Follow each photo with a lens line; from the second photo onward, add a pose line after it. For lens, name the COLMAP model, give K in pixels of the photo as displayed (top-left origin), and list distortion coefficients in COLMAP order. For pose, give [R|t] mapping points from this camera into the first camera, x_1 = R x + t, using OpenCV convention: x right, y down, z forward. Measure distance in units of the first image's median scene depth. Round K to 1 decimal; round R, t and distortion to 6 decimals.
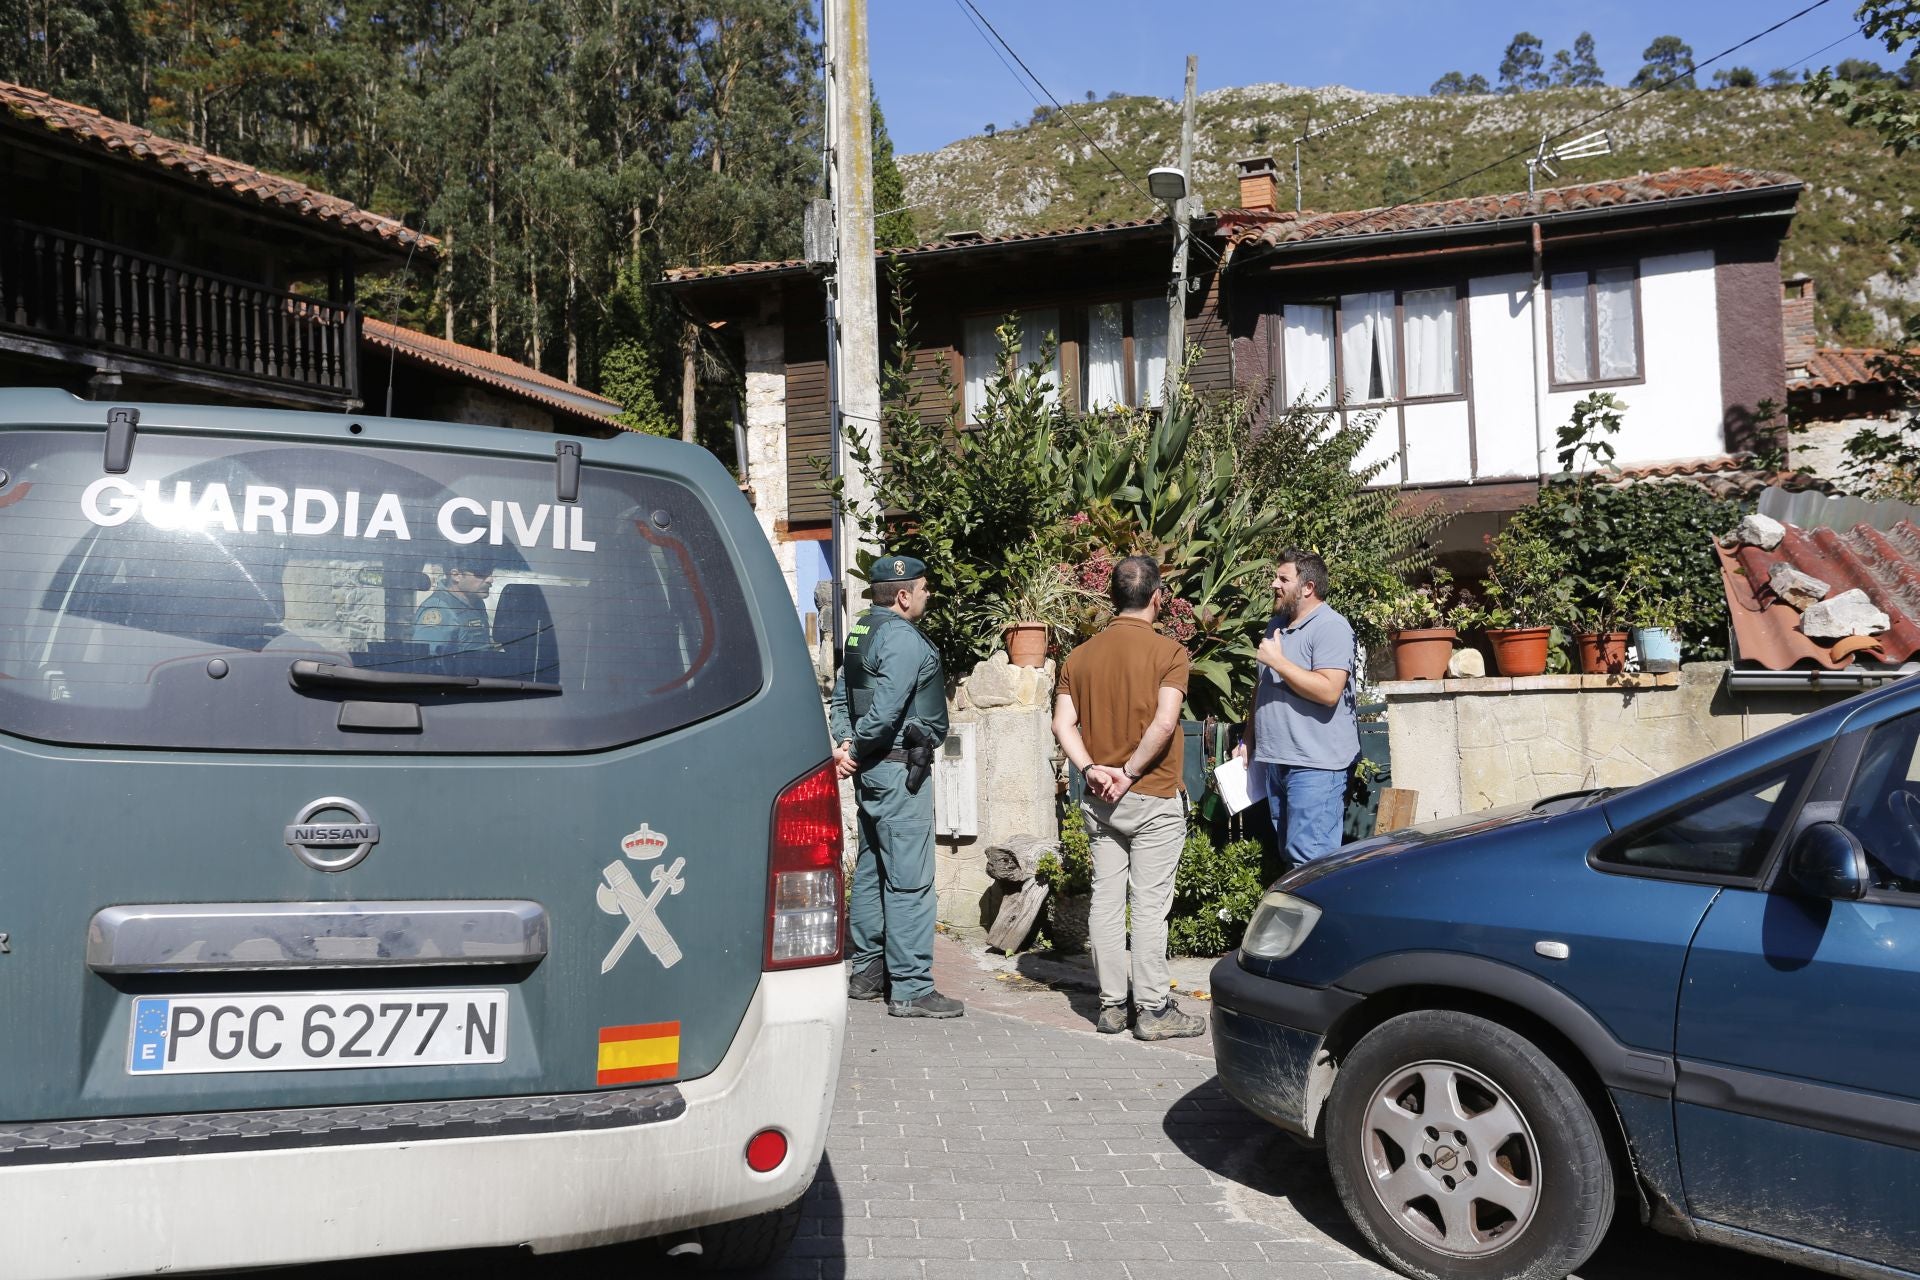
lens RADIAL K [[1476.3, 0, 975.6], [0, 1476.3, 643.6], [0, 0, 1]] dist [-0.019285, 0.051471]
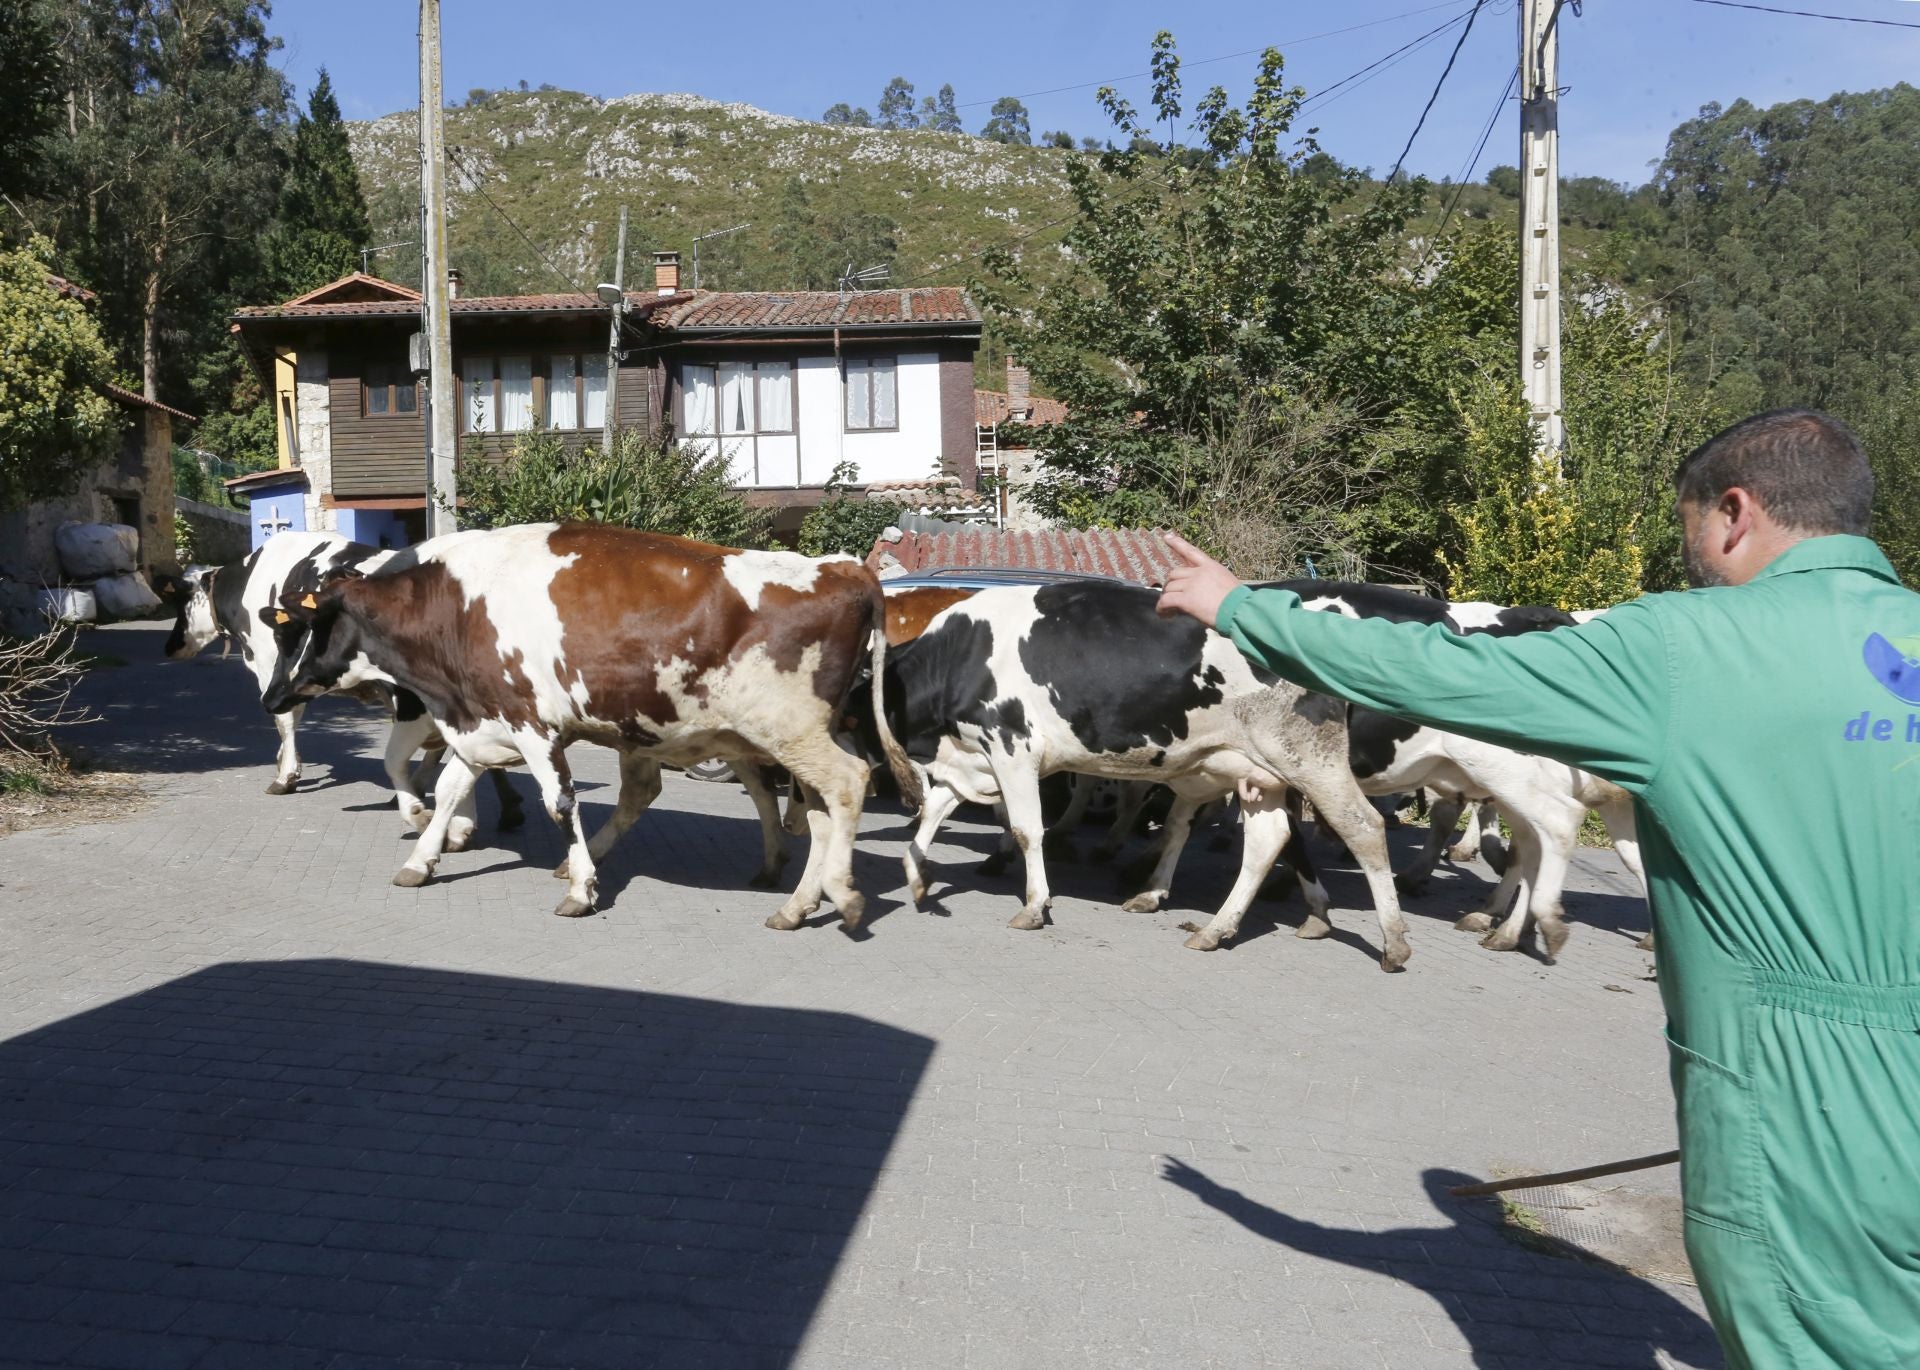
lens RADIAL K [[1542.5, 0, 849.6], [0, 1542.5, 676.2], [0, 0, 1]] dist [-0.045372, 0.029363]
pose [[0.954929, -0.001042, 0.296832, -0.030291], [-0.014121, 0.998702, 0.048935, 0.003417], [-0.296498, -0.050921, 0.953675, -0.180386]]
